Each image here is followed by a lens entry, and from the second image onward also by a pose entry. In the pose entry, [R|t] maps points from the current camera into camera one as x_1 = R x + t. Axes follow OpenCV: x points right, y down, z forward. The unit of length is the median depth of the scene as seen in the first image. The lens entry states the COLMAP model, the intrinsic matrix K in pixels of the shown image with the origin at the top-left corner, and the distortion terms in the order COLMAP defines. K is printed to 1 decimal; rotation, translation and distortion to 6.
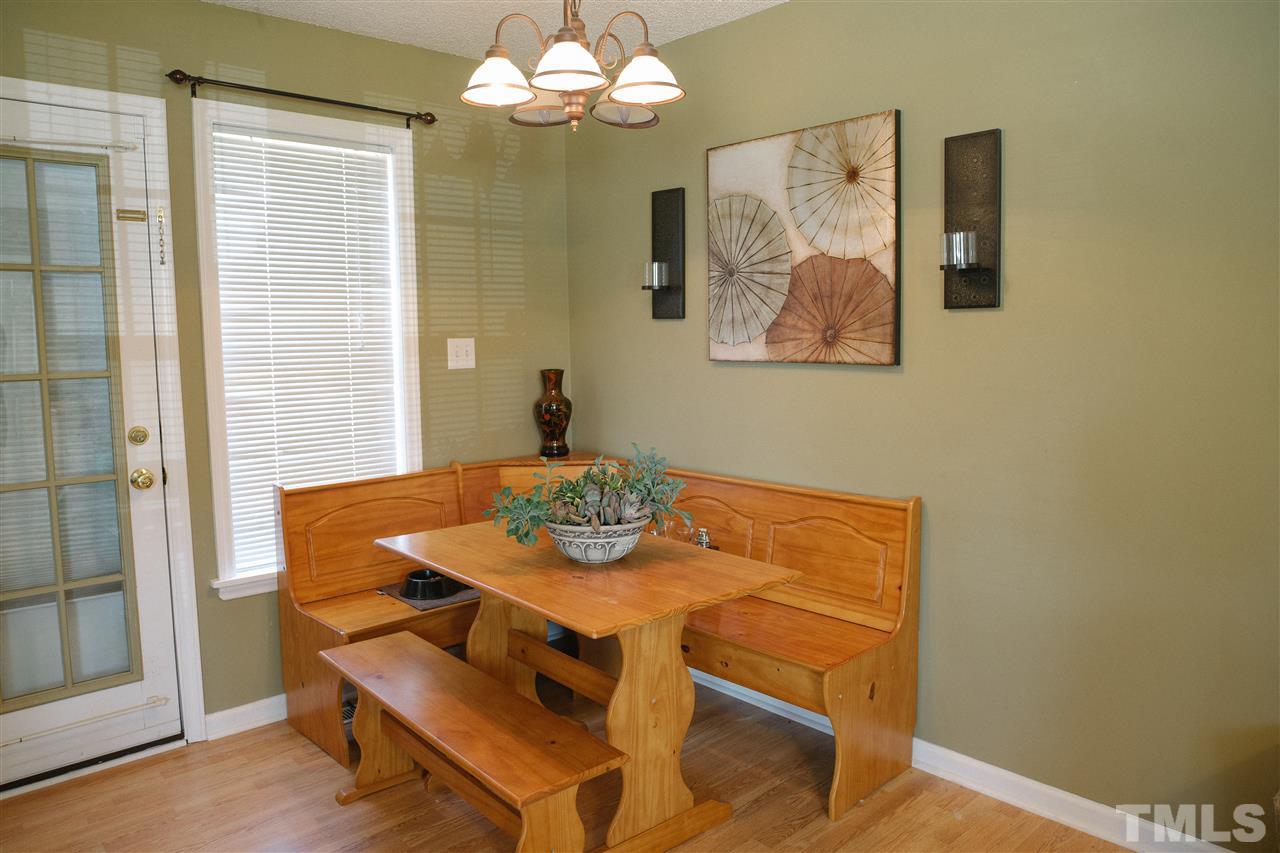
lens RADIAL K [[871.1, 0, 634.3], [0, 871.1, 401.1], [0, 0, 1]] dist [-0.022469, -0.000416]
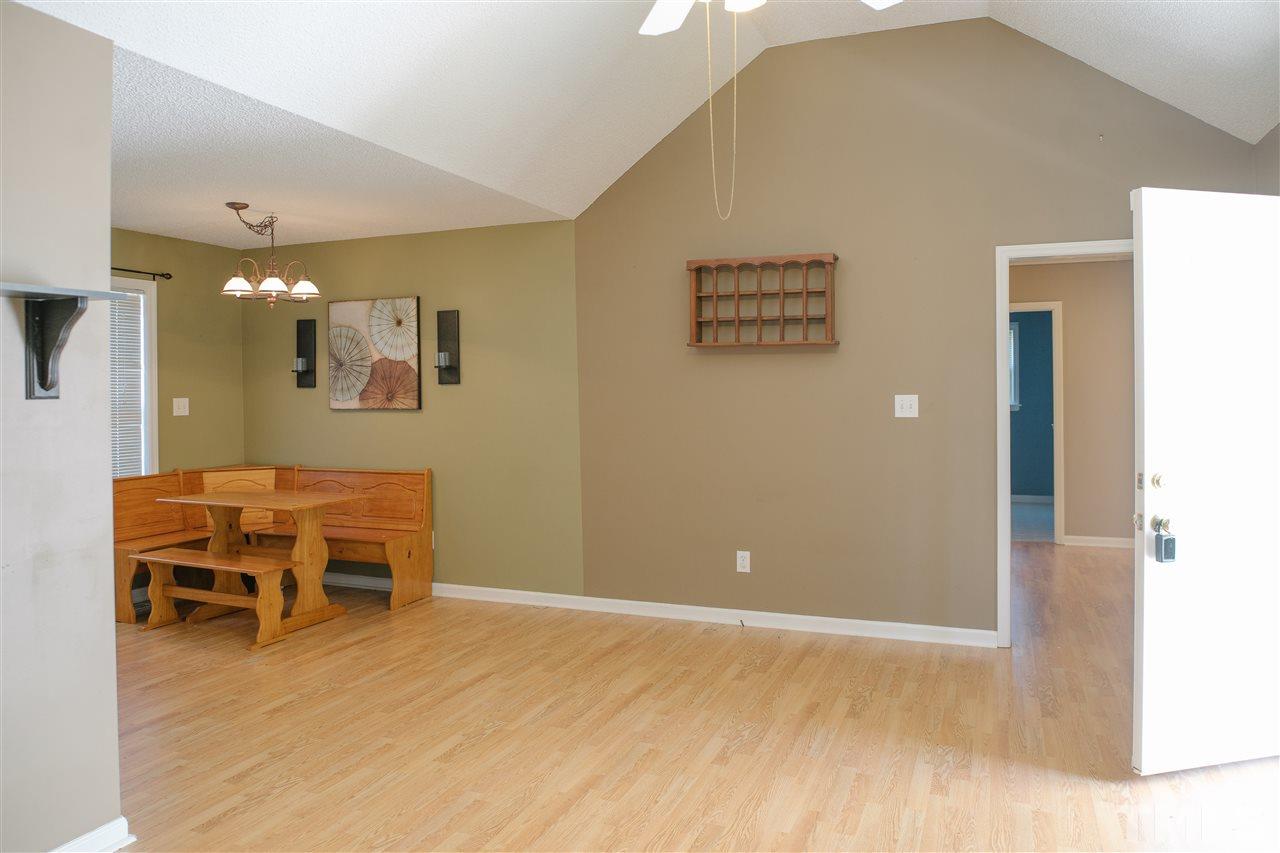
lens RADIAL K [[869.9, 0, 622.1], [0, 869.9, 397.0], [0, 0, 1]] dist [-0.041472, 0.003055]
pose [[0.907979, 0.001744, 0.419011, -0.144383], [0.032434, 0.996699, -0.074430, 0.100380], [-0.417758, 0.081171, 0.904925, -1.127272]]
